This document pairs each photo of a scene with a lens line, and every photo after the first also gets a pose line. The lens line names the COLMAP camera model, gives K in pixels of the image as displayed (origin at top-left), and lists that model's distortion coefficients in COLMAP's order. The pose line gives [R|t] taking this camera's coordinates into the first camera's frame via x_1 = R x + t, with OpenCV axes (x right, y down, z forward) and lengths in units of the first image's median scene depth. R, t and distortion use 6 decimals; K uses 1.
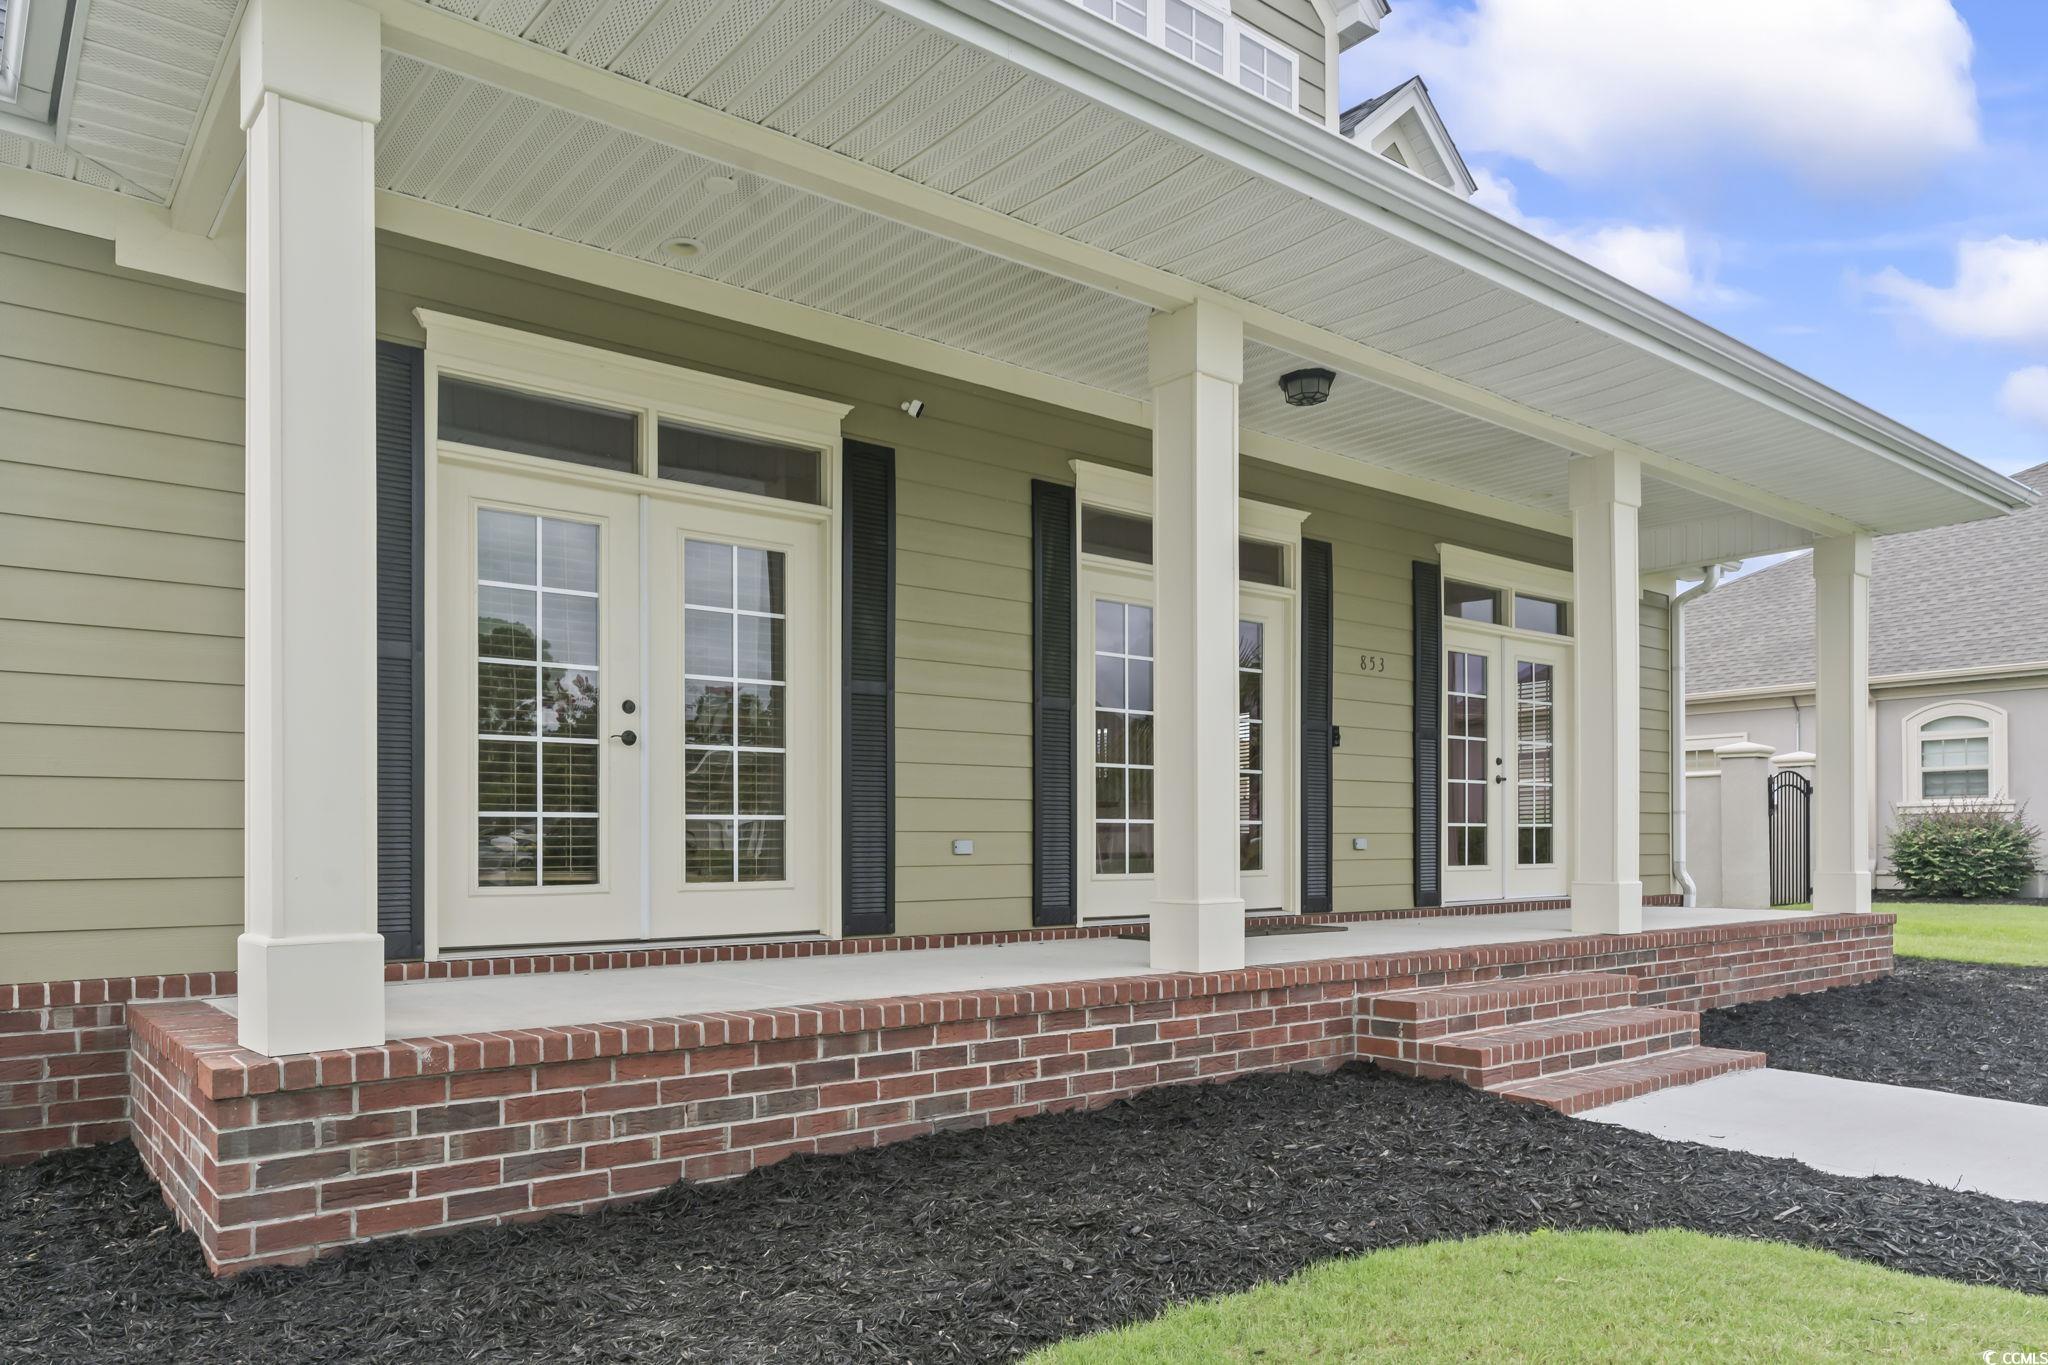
lens RADIAL K [[1365.2, 0, 1029.4], [0, 1365.2, 661.2], [0, 0, 1]] dist [-0.000397, -0.001468]
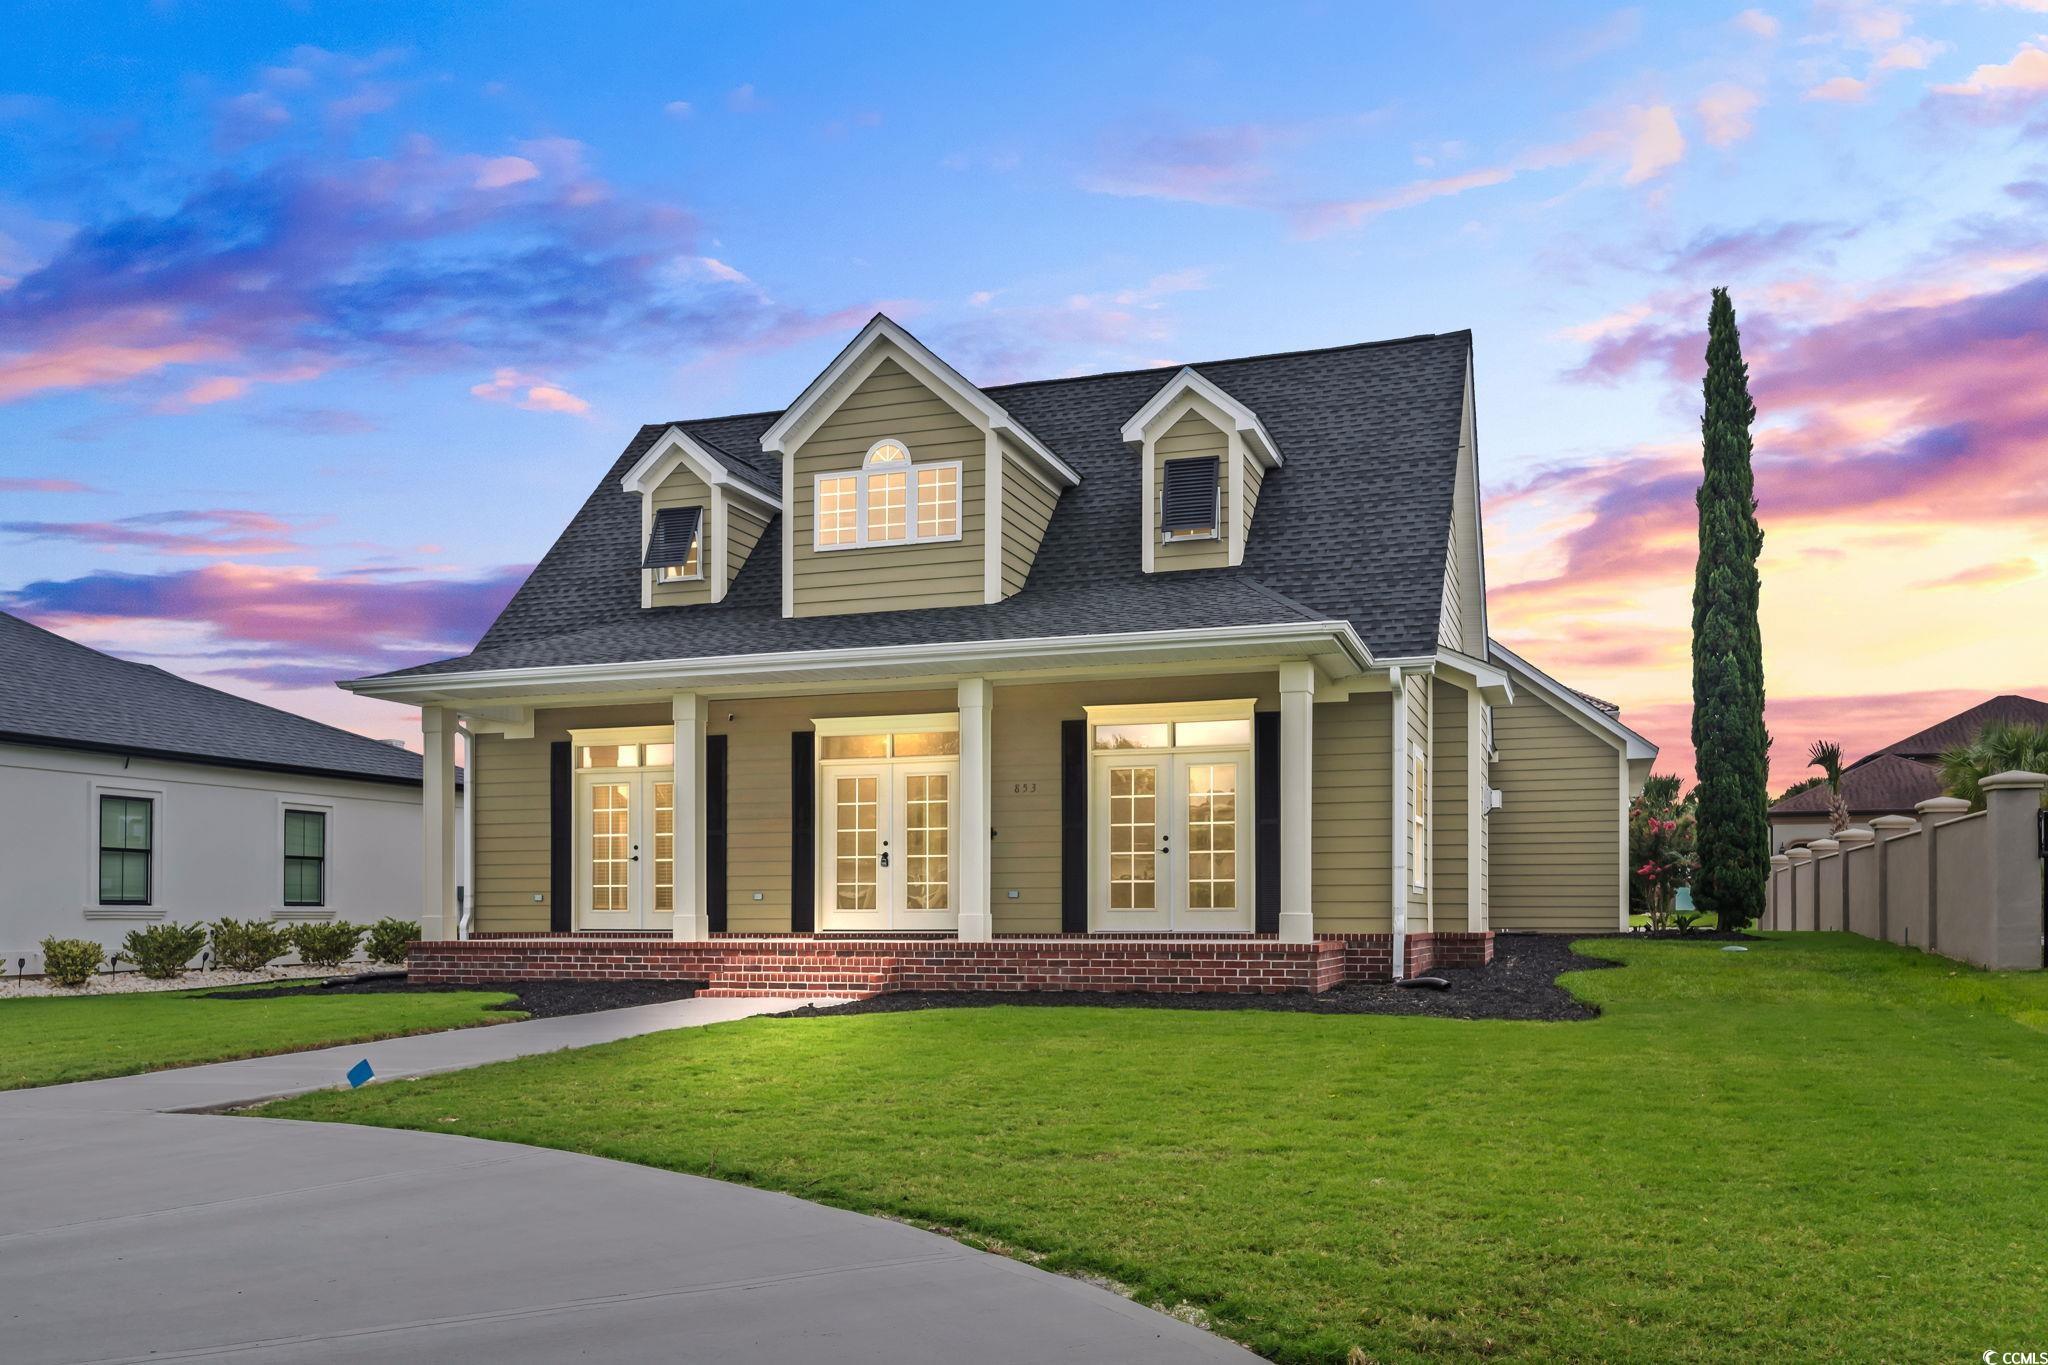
lens RADIAL K [[1268.8, 0, 1012.3], [0, 1268.8, 673.3], [0, 0, 1]] dist [-0.005029, -0.000482]
pose [[0.582020, -0.137218, -0.801514, 2.237273], [0.112176, 0.989785, -0.087993, -0.005070], [0.805400, -0.038697, 0.591467, 0.052103]]
